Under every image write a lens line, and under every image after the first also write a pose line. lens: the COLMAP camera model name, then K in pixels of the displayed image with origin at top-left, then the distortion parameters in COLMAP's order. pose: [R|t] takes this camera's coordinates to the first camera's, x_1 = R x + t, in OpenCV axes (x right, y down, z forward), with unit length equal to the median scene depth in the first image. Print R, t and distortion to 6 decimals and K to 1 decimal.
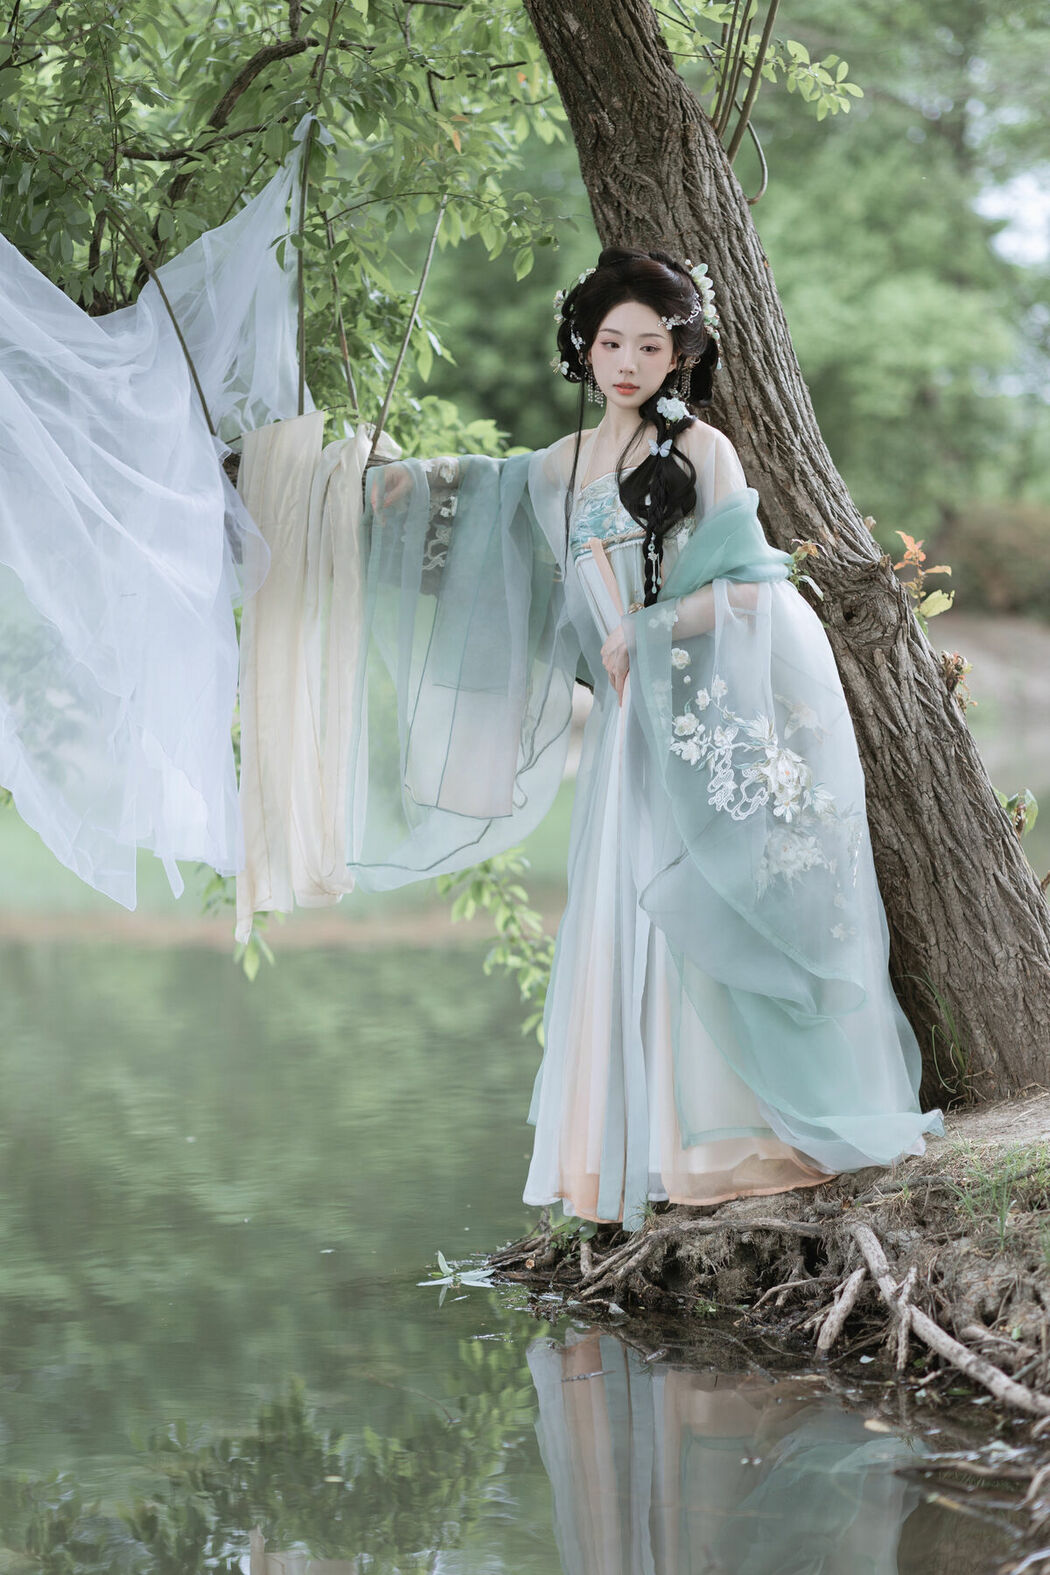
lens RADIAL K [[3900.5, 0, 525.0], [0, 3900.5, 787.5], [0, 0, 1]] dist [-0.036588, 0.583102]
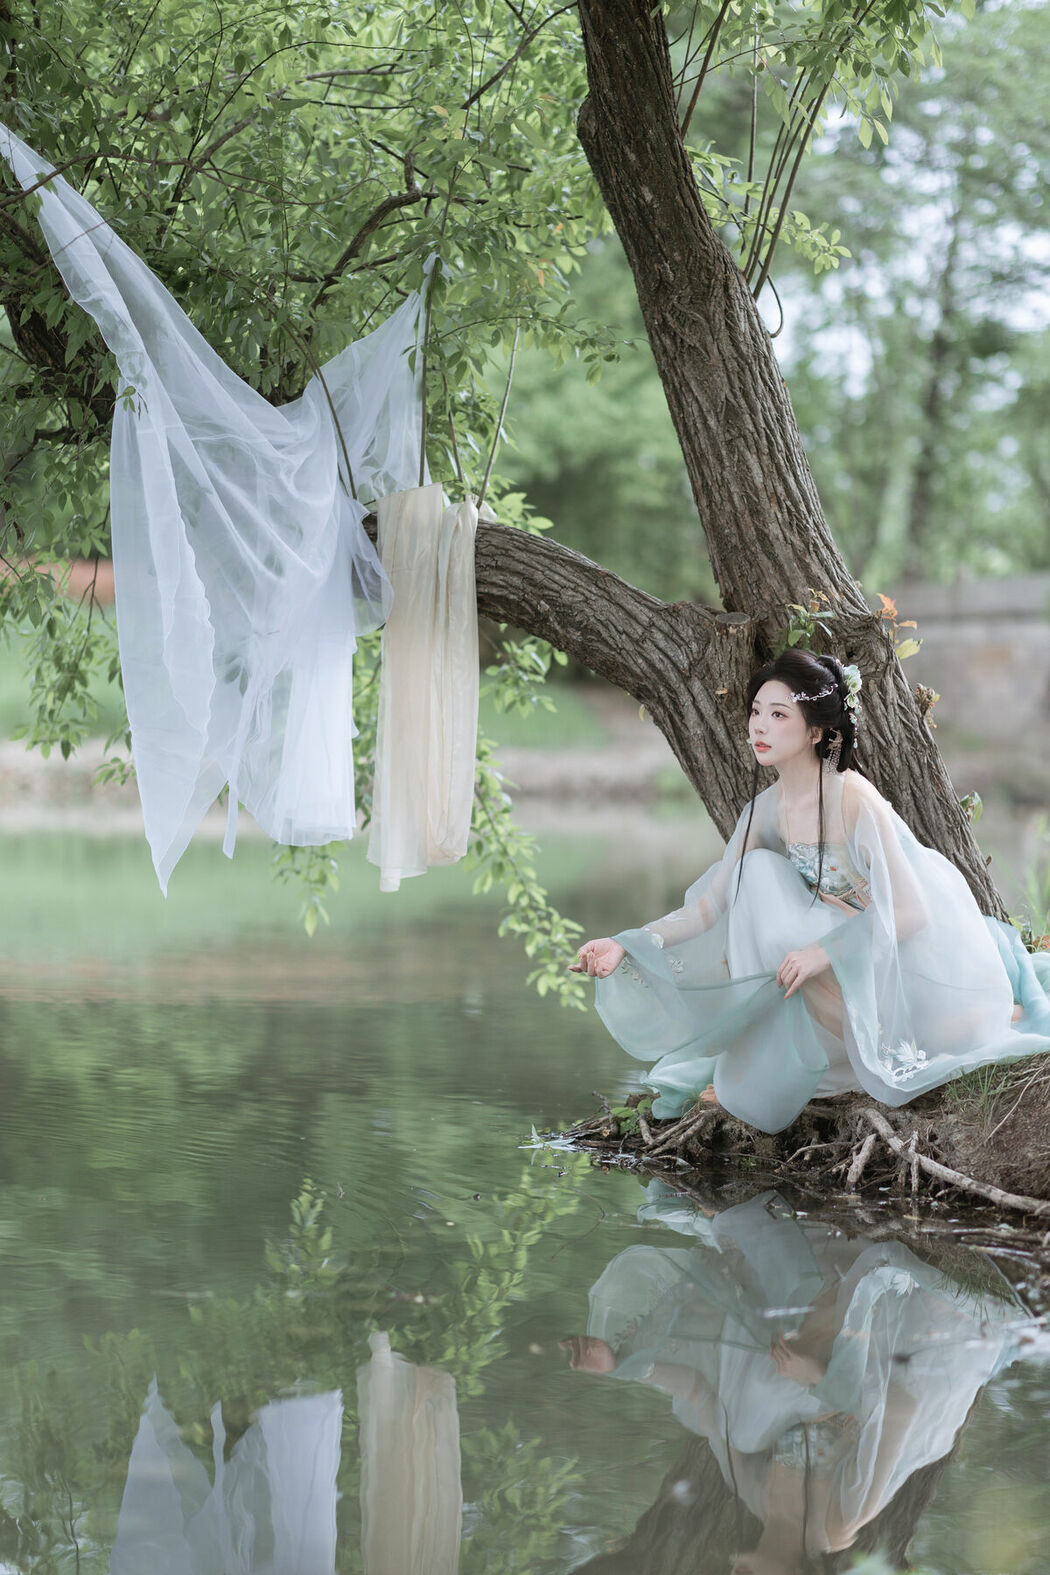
lens RADIAL K [[3765.4, 0, 525.0], [0, 3765.4, 787.5], [0, 0, 1]] dist [0.056760, -0.182788]
pose [[0.996654, 0.035494, 0.073634, -0.114372], [-0.034173, 0.999233, -0.019114, 0.027962], [-0.074256, 0.016533, 0.997102, -0.253004]]
